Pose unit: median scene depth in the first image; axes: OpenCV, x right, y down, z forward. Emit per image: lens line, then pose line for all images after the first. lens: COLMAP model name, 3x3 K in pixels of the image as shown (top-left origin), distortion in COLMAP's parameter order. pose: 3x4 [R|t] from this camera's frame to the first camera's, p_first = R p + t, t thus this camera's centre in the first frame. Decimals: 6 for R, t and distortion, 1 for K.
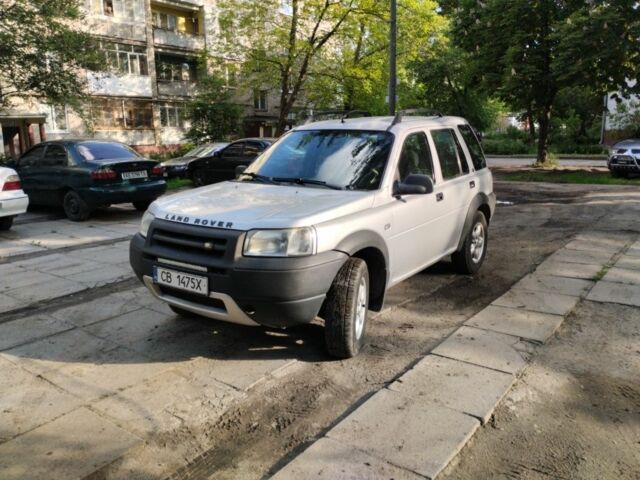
lens RADIAL K [[537.2, 0, 320.0], [0, 537.2, 240.0], [0, 0, 1]] dist [0.115221, 0.001150]
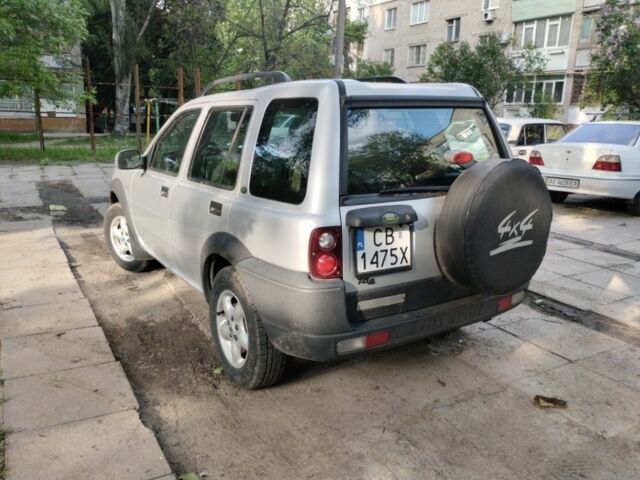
lens RADIAL K [[537.2, 0, 320.0], [0, 537.2, 240.0], [0, 0, 1]] dist [0.115221, 0.001150]
pose [[-0.413254, 0.203480, -0.887591, 0.851108], [-0.198485, 0.931151, 0.305878, -0.302002], [0.888721, 0.302579, -0.344414, 1.498753]]
